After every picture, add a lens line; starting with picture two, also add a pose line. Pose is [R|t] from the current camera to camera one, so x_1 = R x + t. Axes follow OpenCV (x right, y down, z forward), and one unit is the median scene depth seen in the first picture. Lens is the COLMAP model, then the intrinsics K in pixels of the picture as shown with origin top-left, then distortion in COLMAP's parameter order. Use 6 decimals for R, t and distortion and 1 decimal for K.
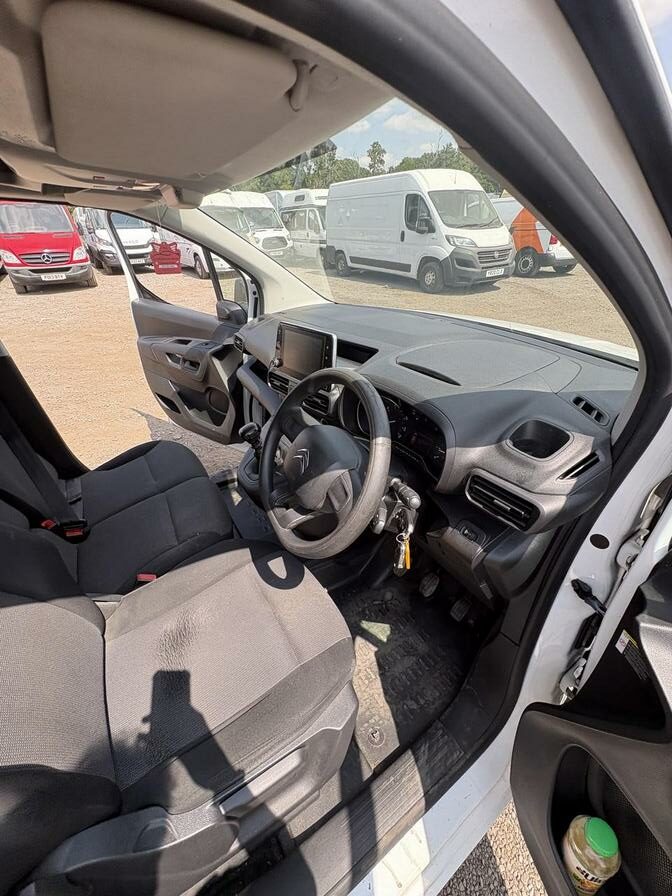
lens RADIAL K [[355.3, 0, 337.0], [0, 355.3, 446.5], [0, 0, 1]] dist [-0.001330, 0.000461]
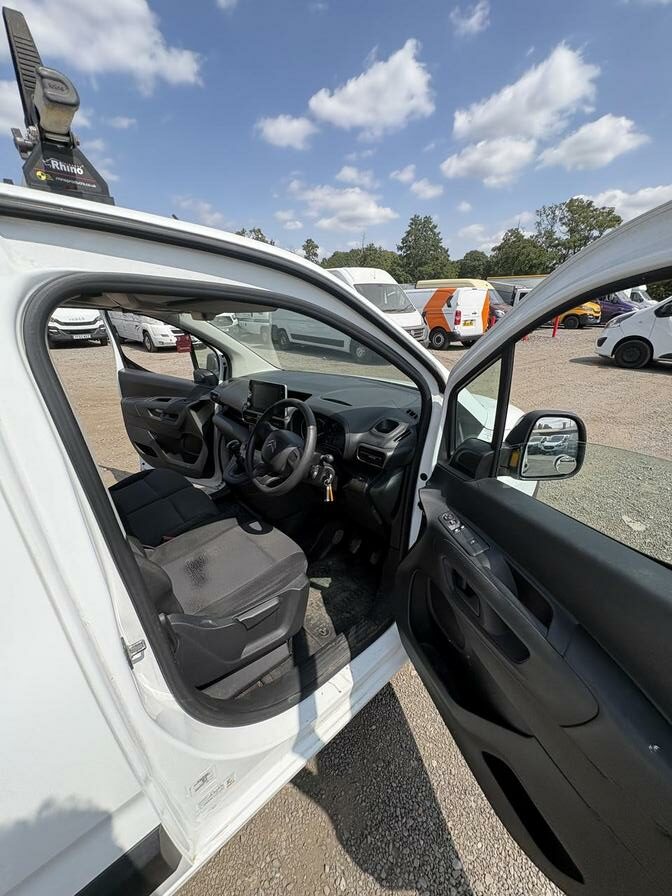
lens RADIAL K [[364.0, 0, 336.8], [0, 364.0, 445.2], [0, 0, 1]] dist [-0.003084, -0.000196]
pose [[0.988357, -0.041034, 0.146514, -0.019325], [0.067666, 0.981022, -0.181704, 0.185689], [-0.136278, 0.189503, 0.972377, -0.419883]]
